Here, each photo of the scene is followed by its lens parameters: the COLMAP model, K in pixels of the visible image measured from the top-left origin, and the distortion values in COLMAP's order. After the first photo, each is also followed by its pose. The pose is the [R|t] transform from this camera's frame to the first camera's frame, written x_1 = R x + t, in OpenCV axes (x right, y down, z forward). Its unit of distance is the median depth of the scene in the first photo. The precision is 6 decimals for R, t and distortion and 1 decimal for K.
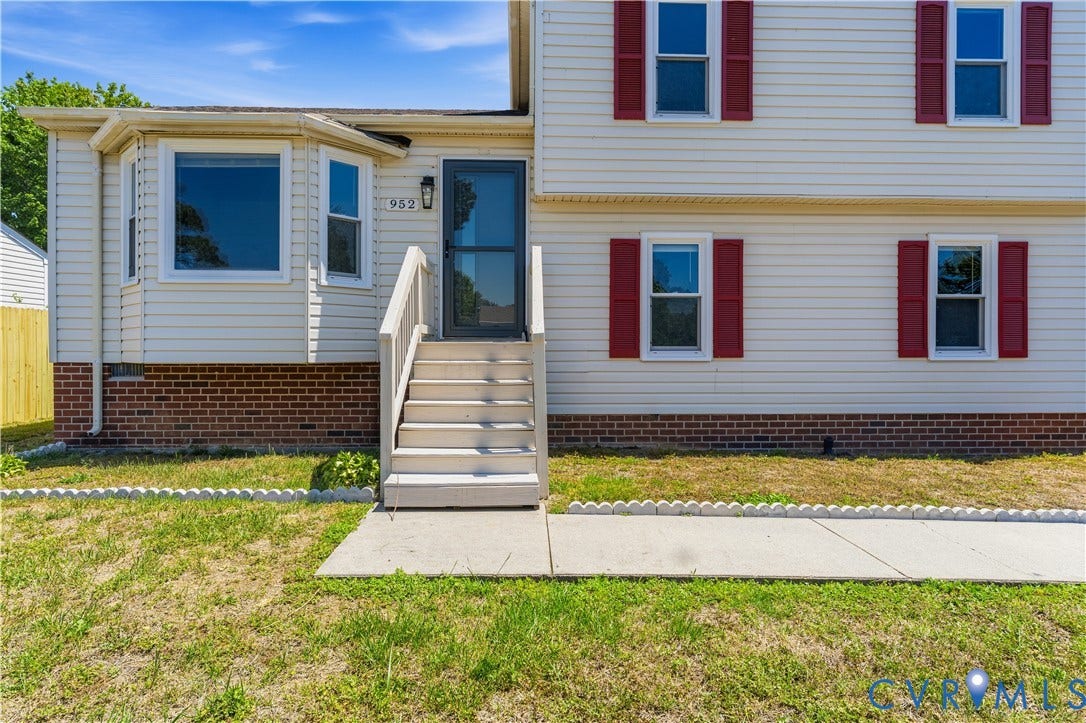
lens RADIAL K [[639.4, 0, 548.4], [0, 639.4, 356.0], [0, 0, 1]] dist [-0.007036, 0.002218]
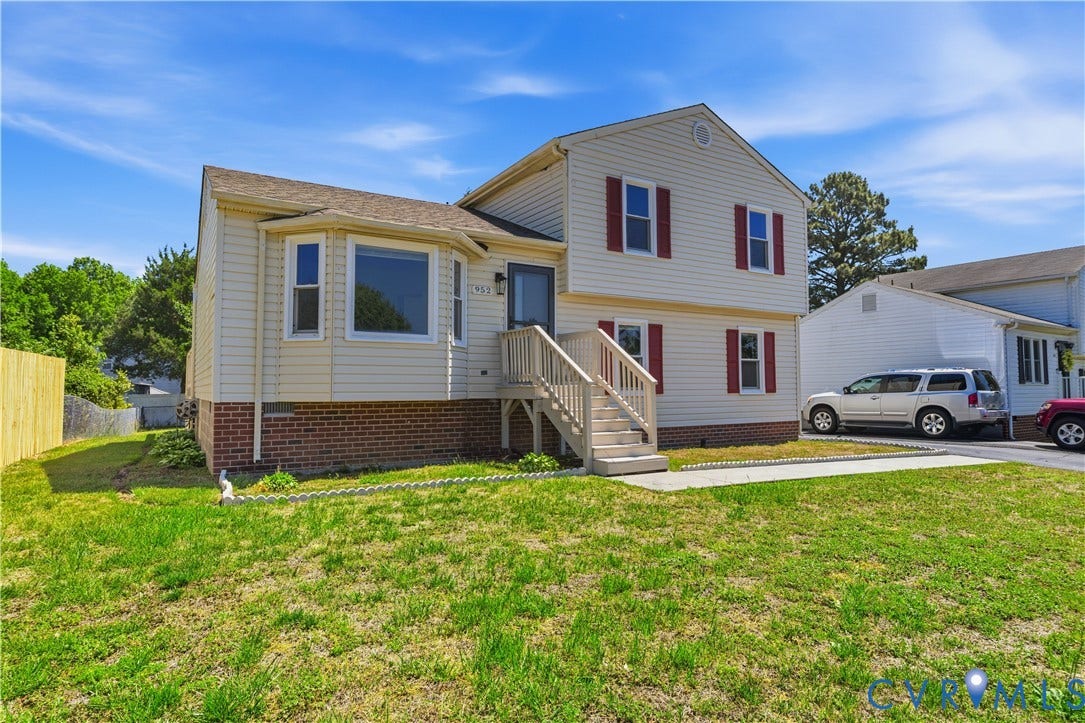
lens RADIAL K [[638.8, 0, 544.9], [0, 638.8, 347.2], [0, 0, 1]] dist [-0.007036, 0.002218]
pose [[0.863449, 0.029155, 0.503593, -0.835941], [0.005711, 0.997699, -0.067552, -0.008499], [-0.504404, 0.061204, 0.861296, -0.318319]]
